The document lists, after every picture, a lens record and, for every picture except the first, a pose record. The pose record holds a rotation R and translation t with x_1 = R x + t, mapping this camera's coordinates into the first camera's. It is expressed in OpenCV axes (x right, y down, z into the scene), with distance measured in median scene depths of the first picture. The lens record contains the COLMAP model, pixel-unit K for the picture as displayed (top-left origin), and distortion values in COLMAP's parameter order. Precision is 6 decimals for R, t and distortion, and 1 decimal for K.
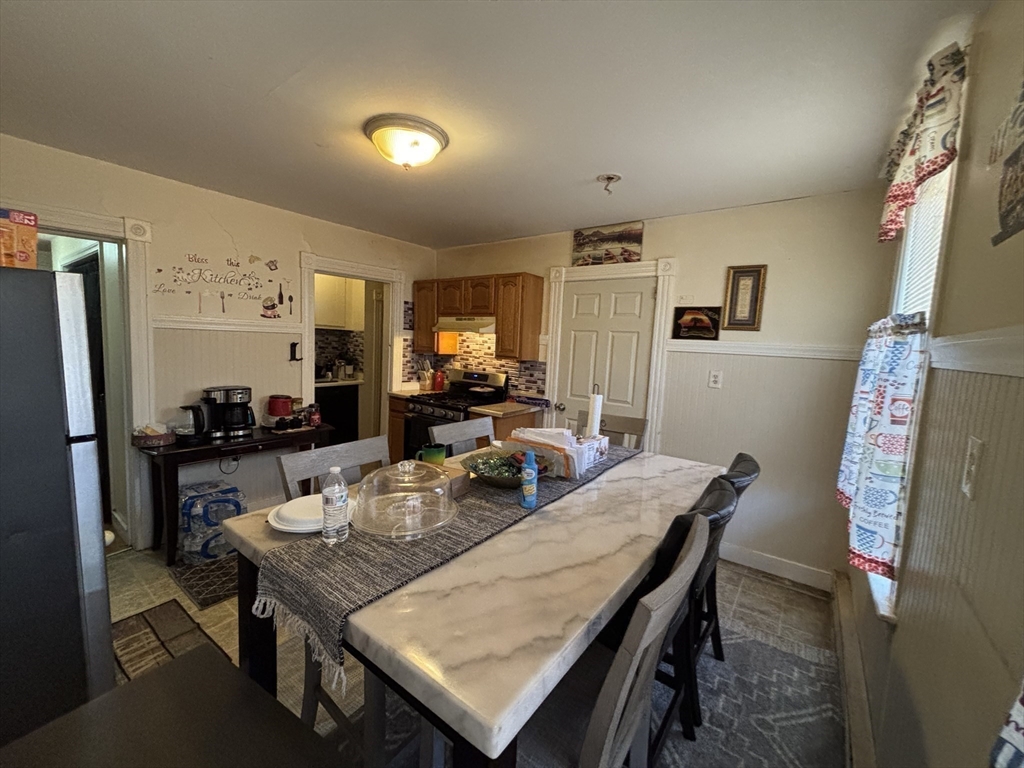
lens RADIAL K [[413.9, 0, 511.3], [0, 413.9, 384.0], [0, 0, 1]] dist [0.010812, -0.000476]
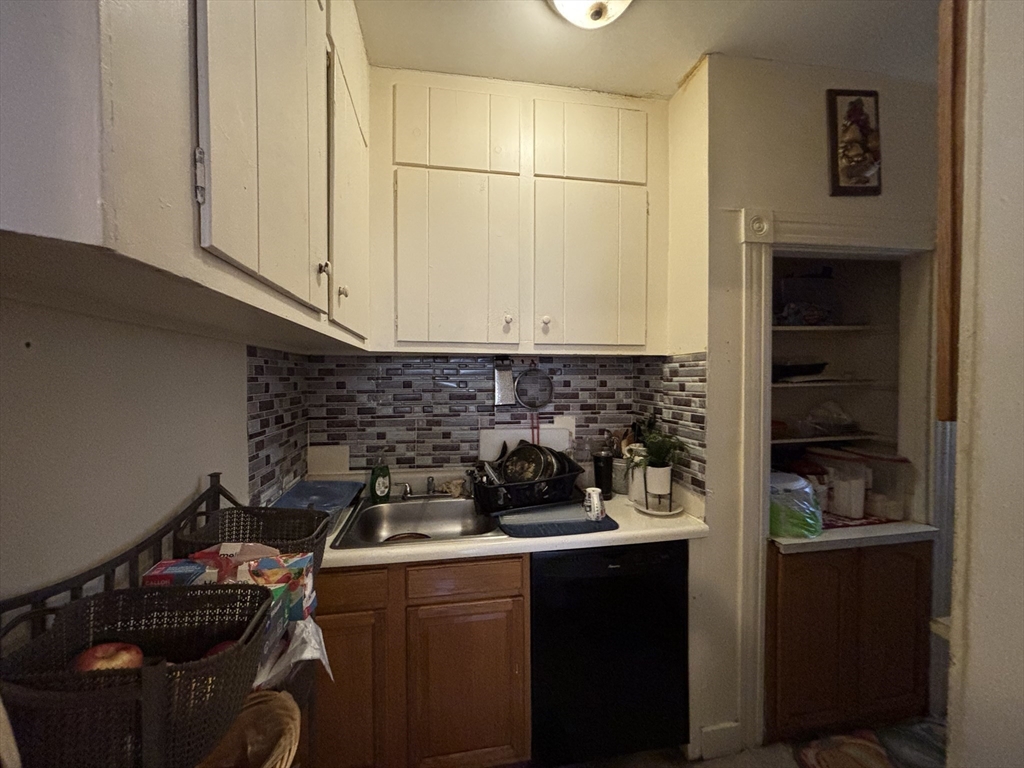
lens RADIAL K [[413.9, 0, 511.8], [0, 413.9, 381.0], [0, 0, 1]] dist [0.010812, -0.000476]
pose [[0.723752, -0.036317, -0.689104, -0.251003], [-0.033273, 0.995616, -0.087417, -0.077277], [0.689258, 0.086197, 0.719370, 0.688551]]
